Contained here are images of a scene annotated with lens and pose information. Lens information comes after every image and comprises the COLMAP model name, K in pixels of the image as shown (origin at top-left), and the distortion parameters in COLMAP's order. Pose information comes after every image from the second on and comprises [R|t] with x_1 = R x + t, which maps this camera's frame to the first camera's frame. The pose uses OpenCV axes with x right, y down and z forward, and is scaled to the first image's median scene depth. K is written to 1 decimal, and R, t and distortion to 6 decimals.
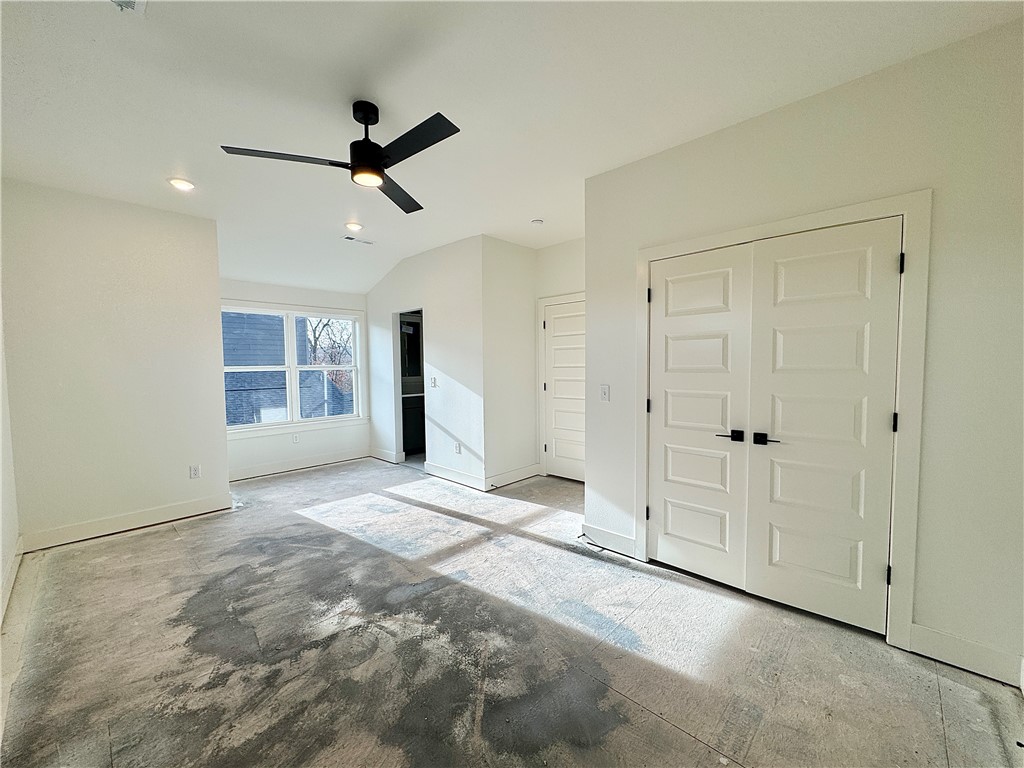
lens RADIAL K [[409.6, 0, 507.1], [0, 409.6, 388.9], [0, 0, 1]] dist [-0.003599, 0.001017]
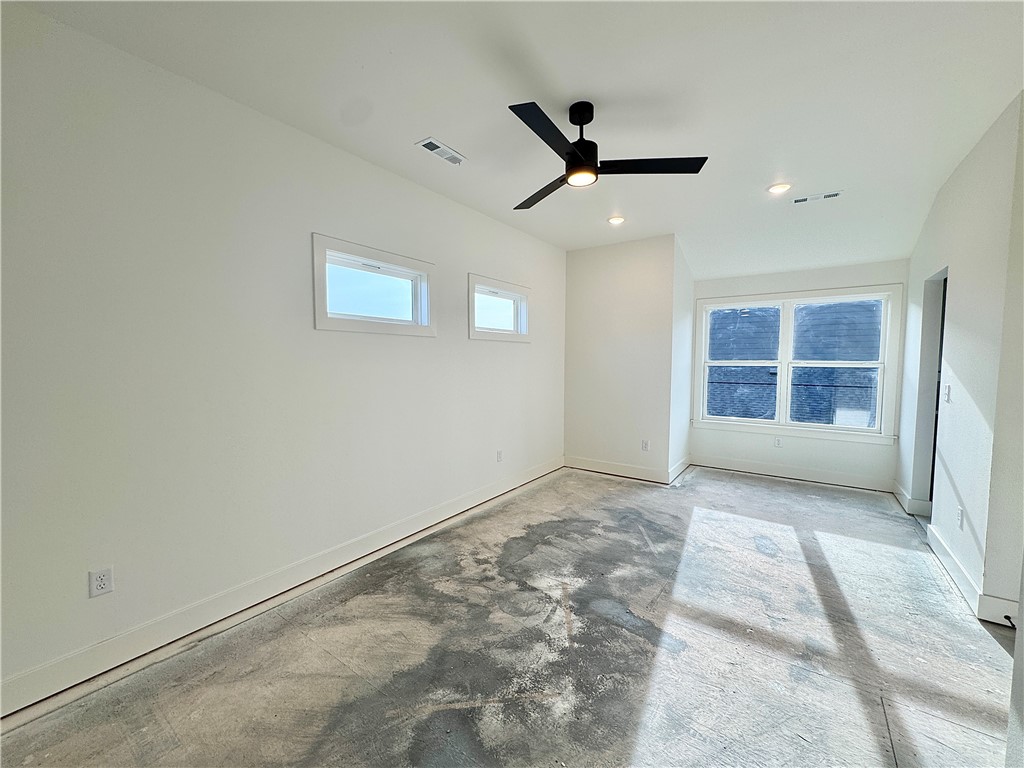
lens RADIAL K [[409.6, 0, 512.8], [0, 409.6, 385.0], [0, 0, 1]] dist [-0.003599, 0.001017]
pose [[0.143054, 0.073170, -0.987006, 0.511581], [-0.064437, 0.995836, 0.064485, -0.043524], [0.987615, 0.054375, 0.147173, 0.536131]]
